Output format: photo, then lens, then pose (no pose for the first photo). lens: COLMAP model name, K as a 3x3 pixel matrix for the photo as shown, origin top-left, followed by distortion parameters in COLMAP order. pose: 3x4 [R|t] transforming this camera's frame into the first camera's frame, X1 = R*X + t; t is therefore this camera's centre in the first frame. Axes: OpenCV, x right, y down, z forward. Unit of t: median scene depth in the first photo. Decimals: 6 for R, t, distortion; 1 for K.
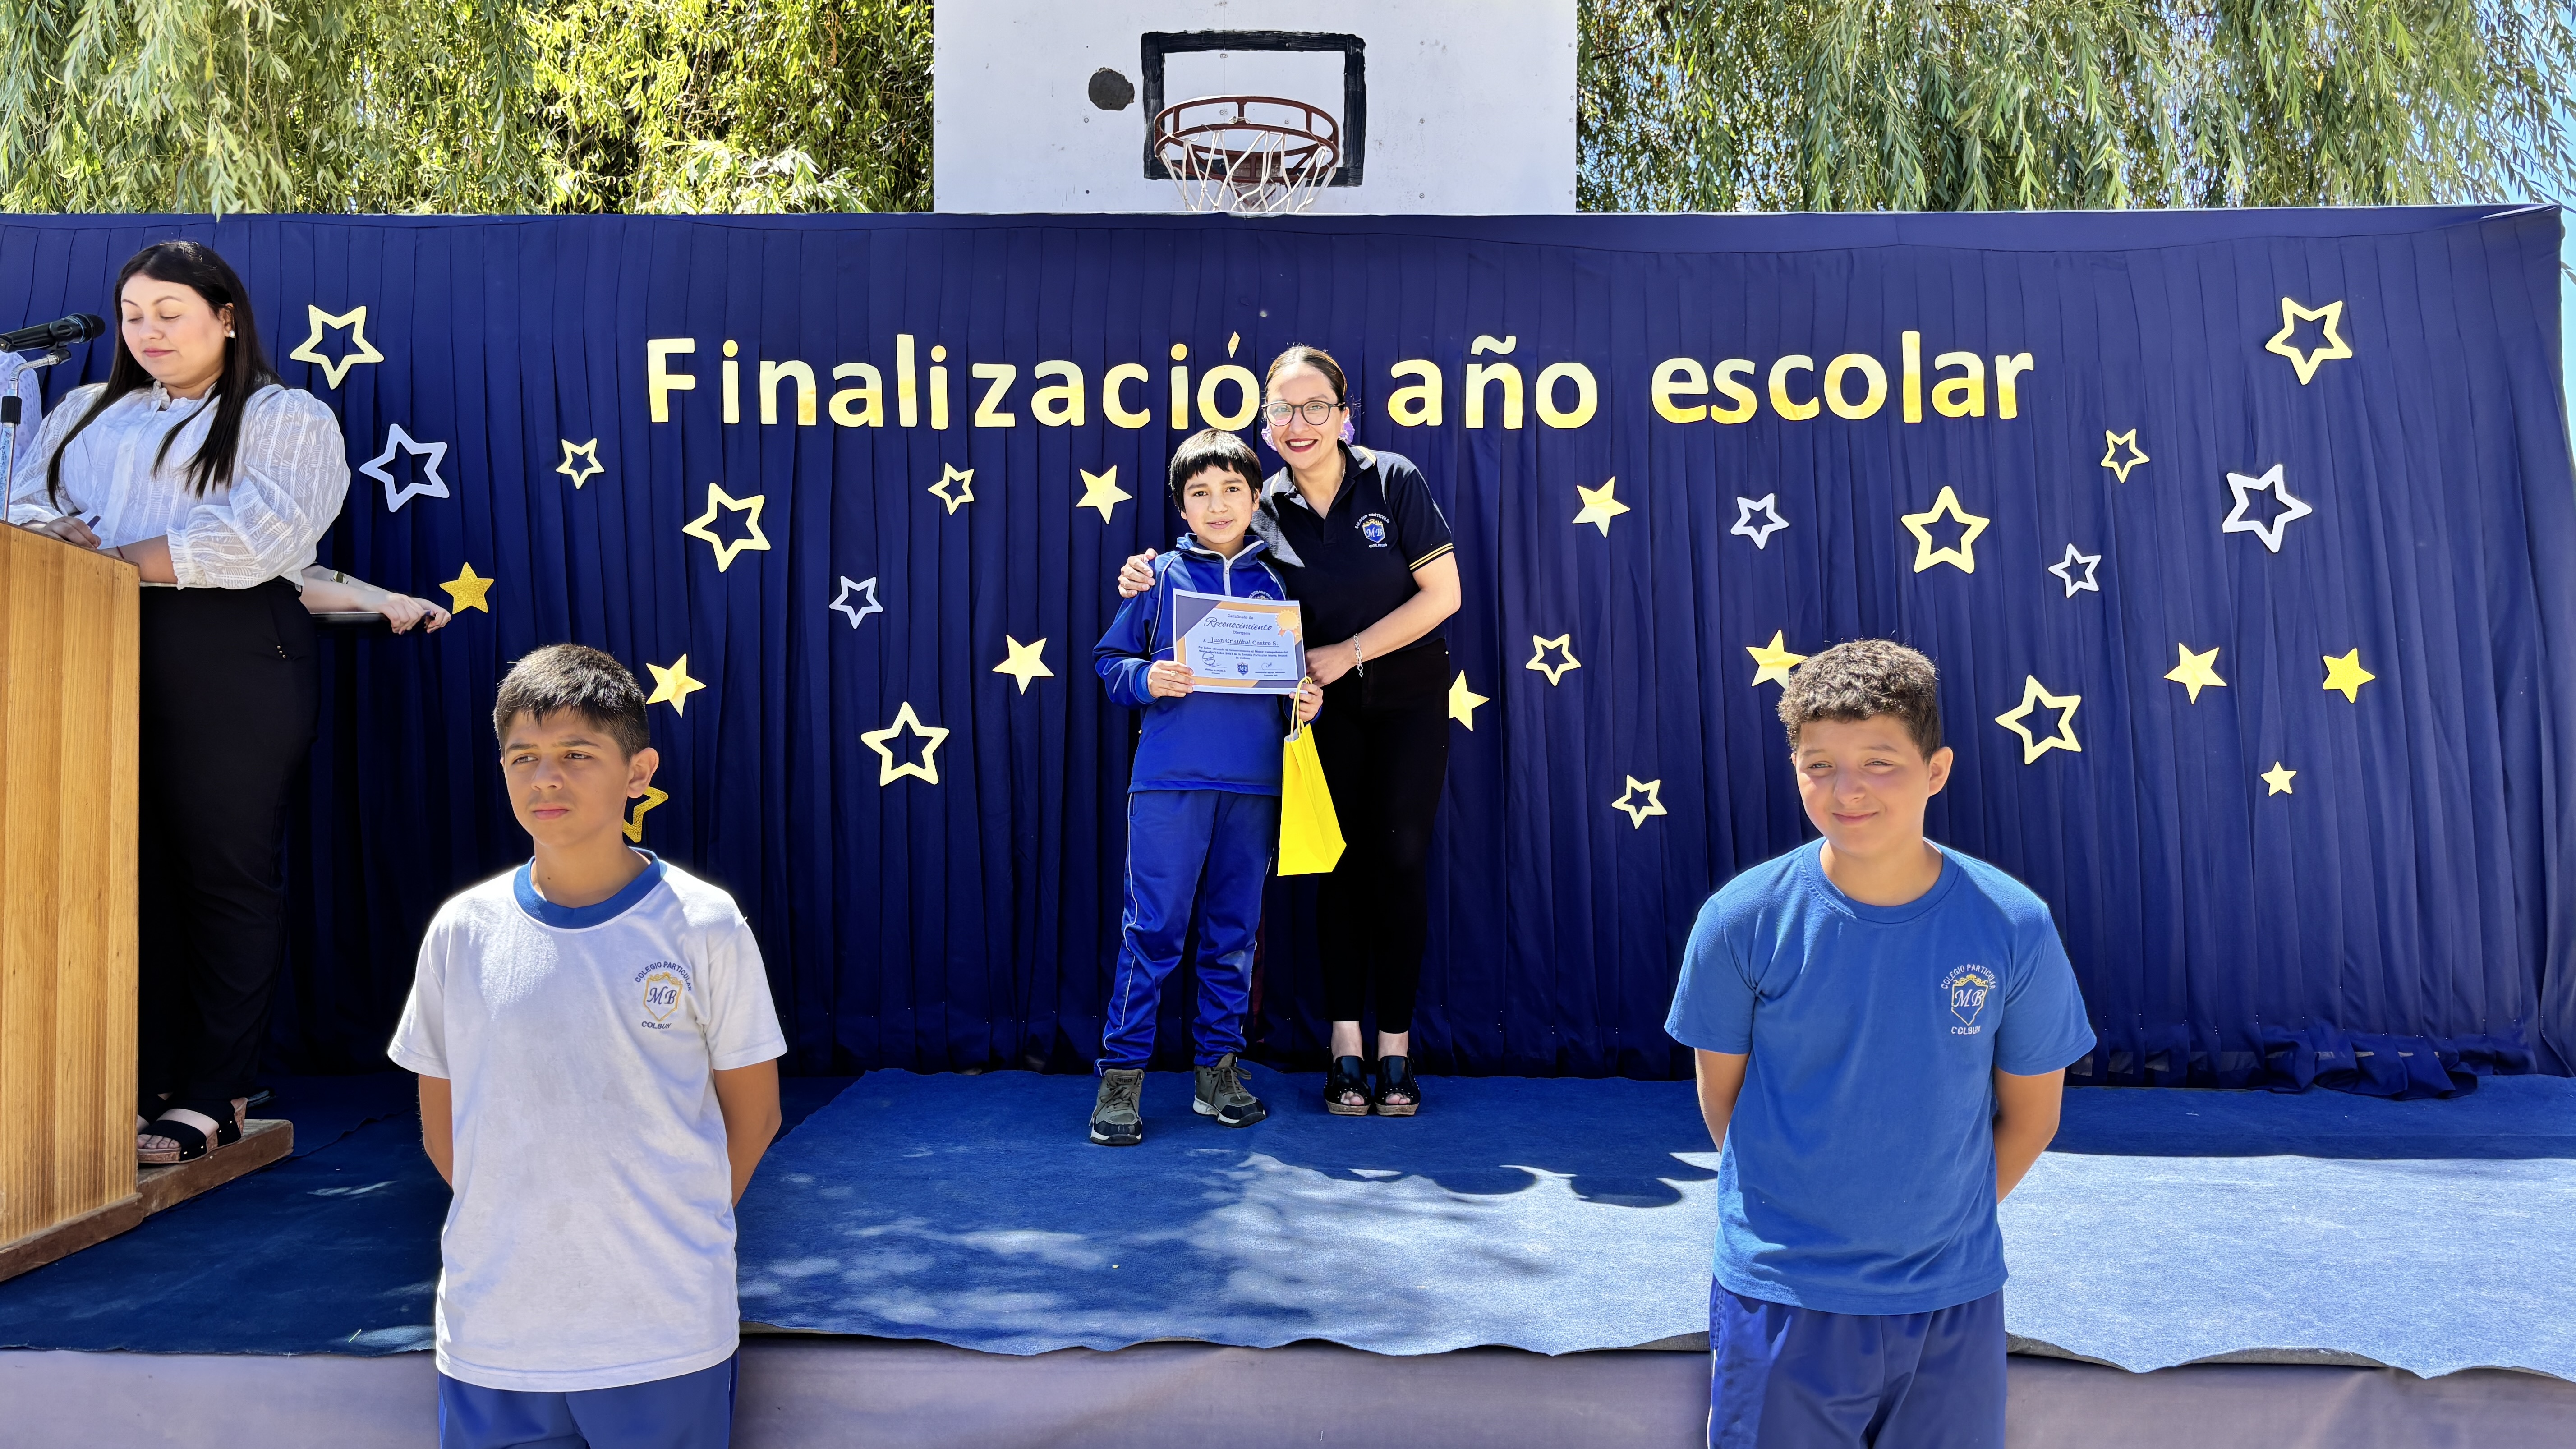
lens RADIAL K [[1908.6, 0, 1291.6], [0, 1908.6, 727.5], [0, 0, 1]] dist [0.051761, -0.052601]
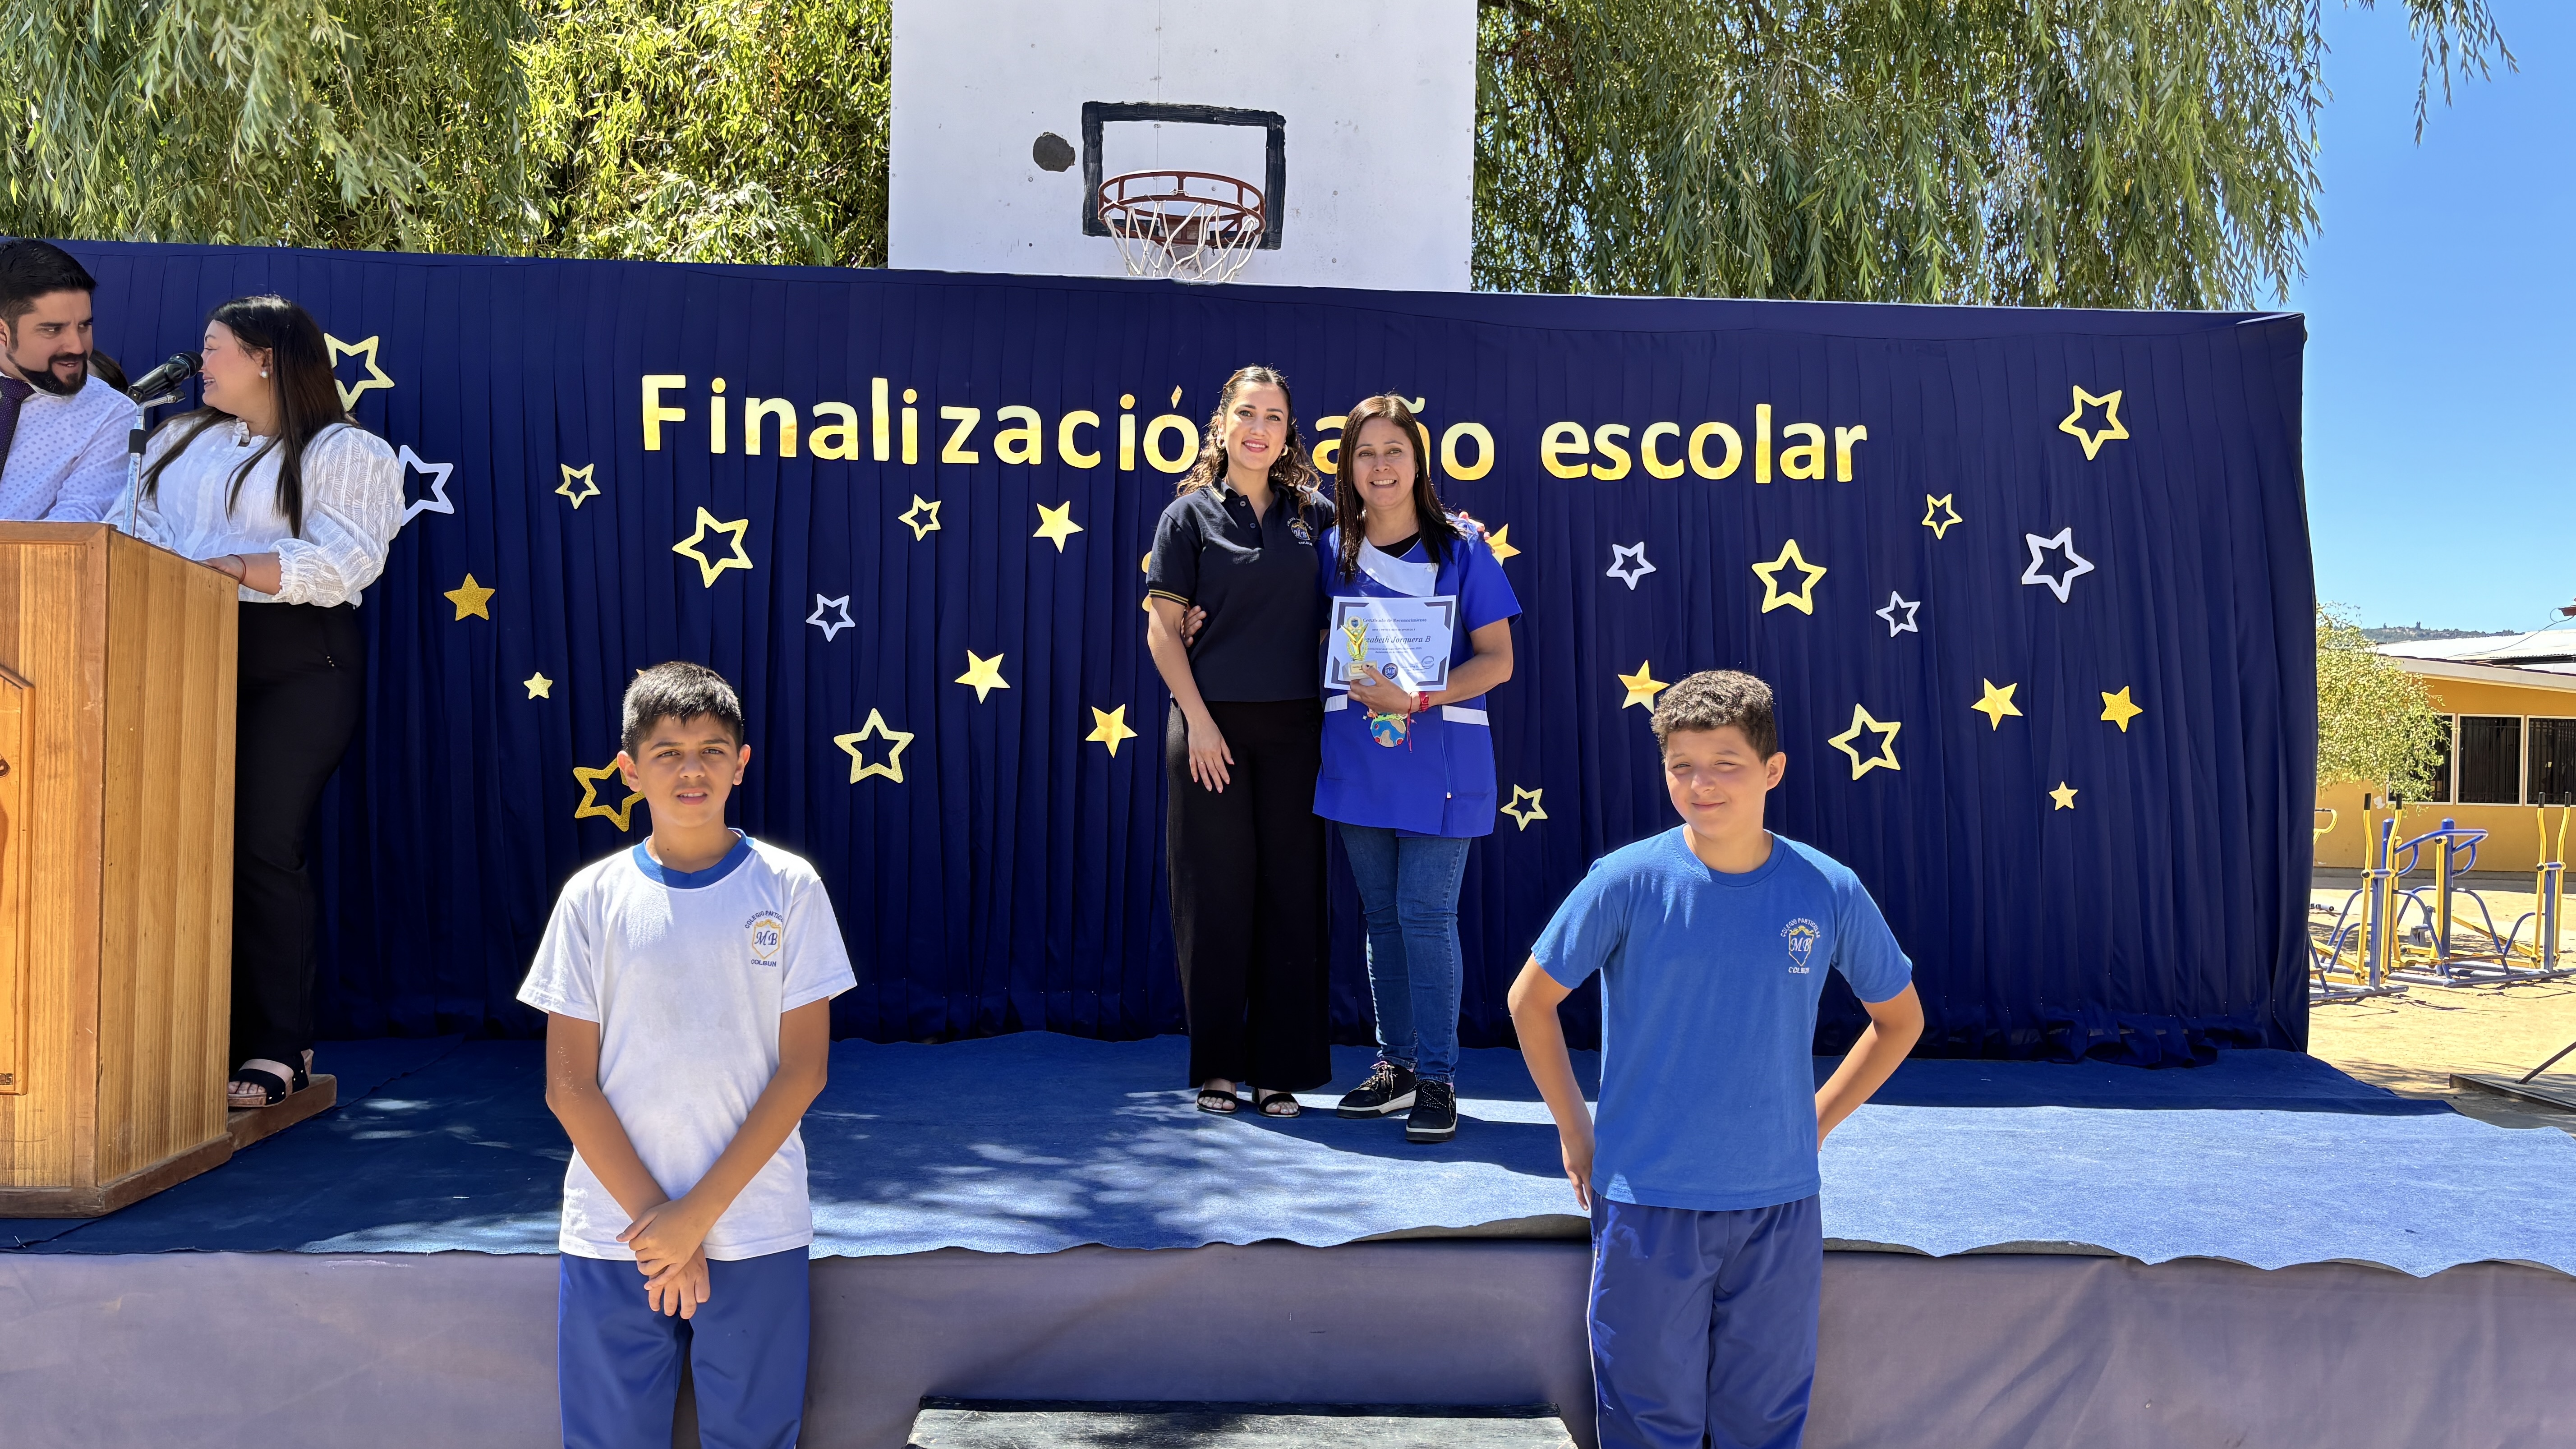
lens RADIAL K [[1914.8, 0, 1293.1], [0, 1914.8, 729.6], [0, 0, 1]] dist [0.072716, -0.085637]
pose [[0.996507, 0.017877, 0.081567, -0.050465], [-0.017725, 0.999840, -0.002591, -0.002552], [-0.081601, 0.001136, 0.996664, -0.132219]]
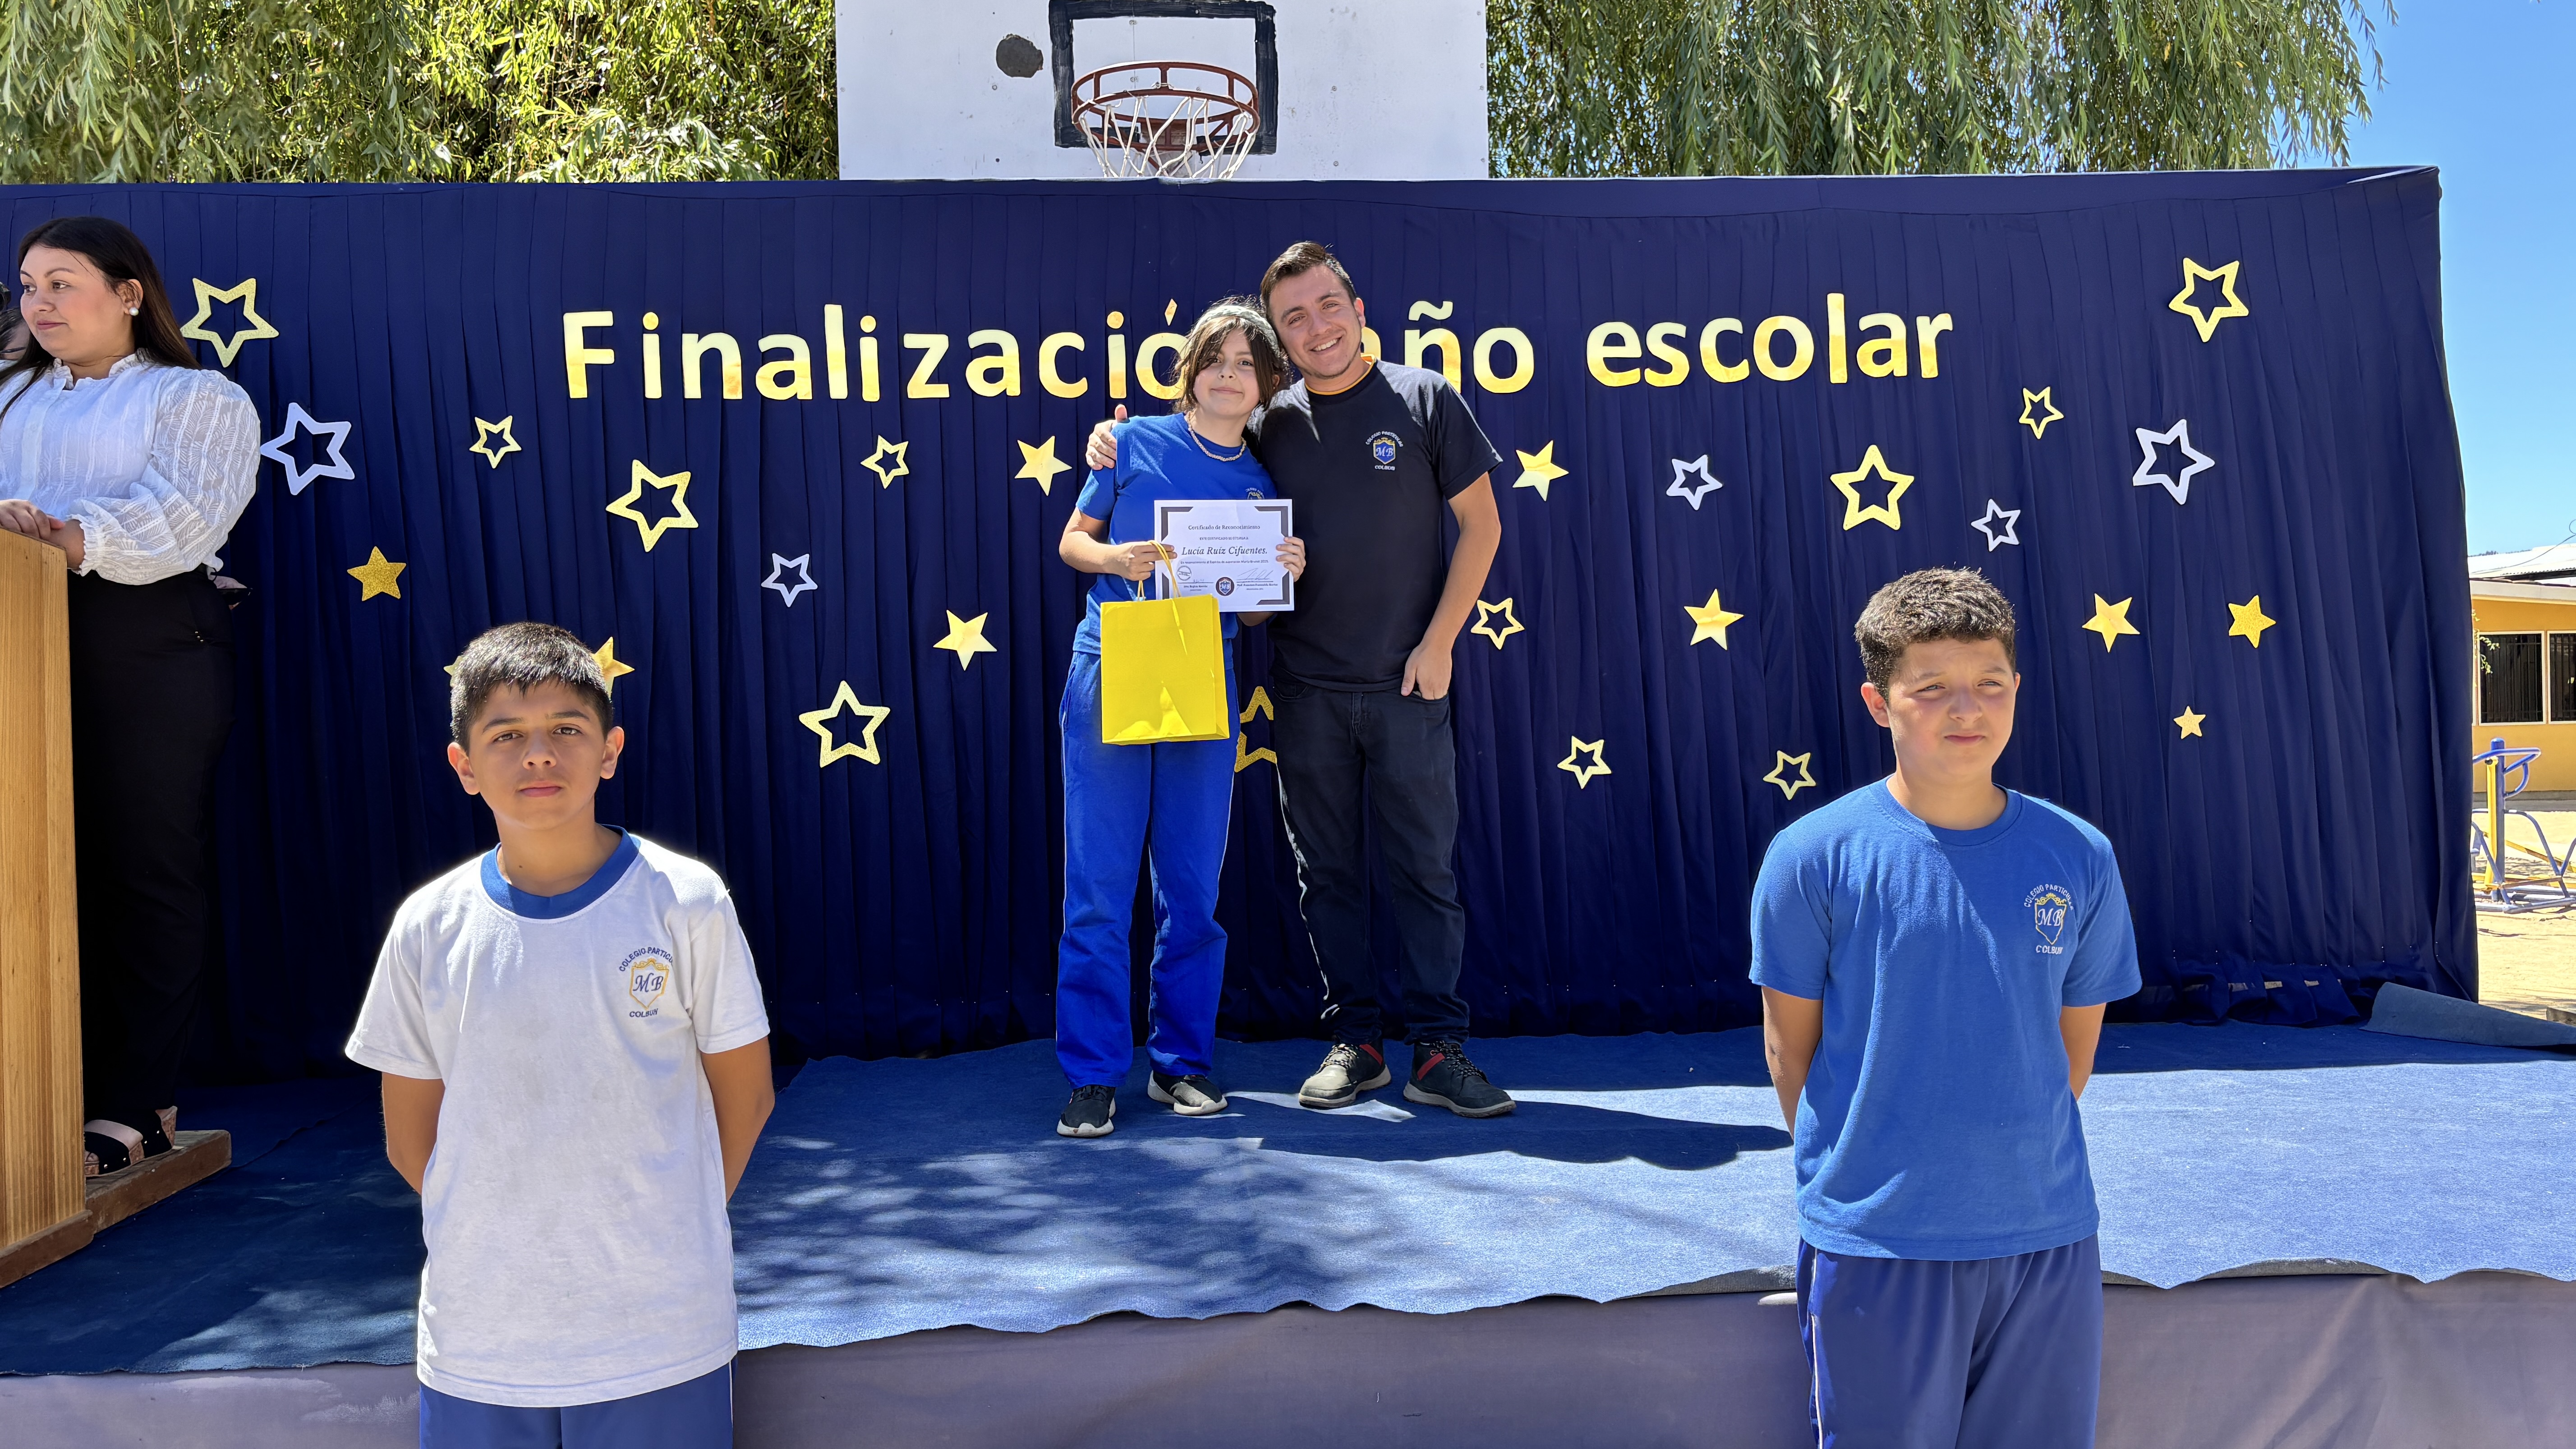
lens RADIAL K [[1909.1, 0, 1280.0], [0, 1909.1, 726.3], [0, 0, 1]] dist [0.042666, -0.035194]
pose [[0.996445, -0.026053, 0.080114, -0.058738], [0.025359, 0.999632, 0.009666, 0.006016], [-0.080336, -0.007600, 0.996739, 0.006762]]
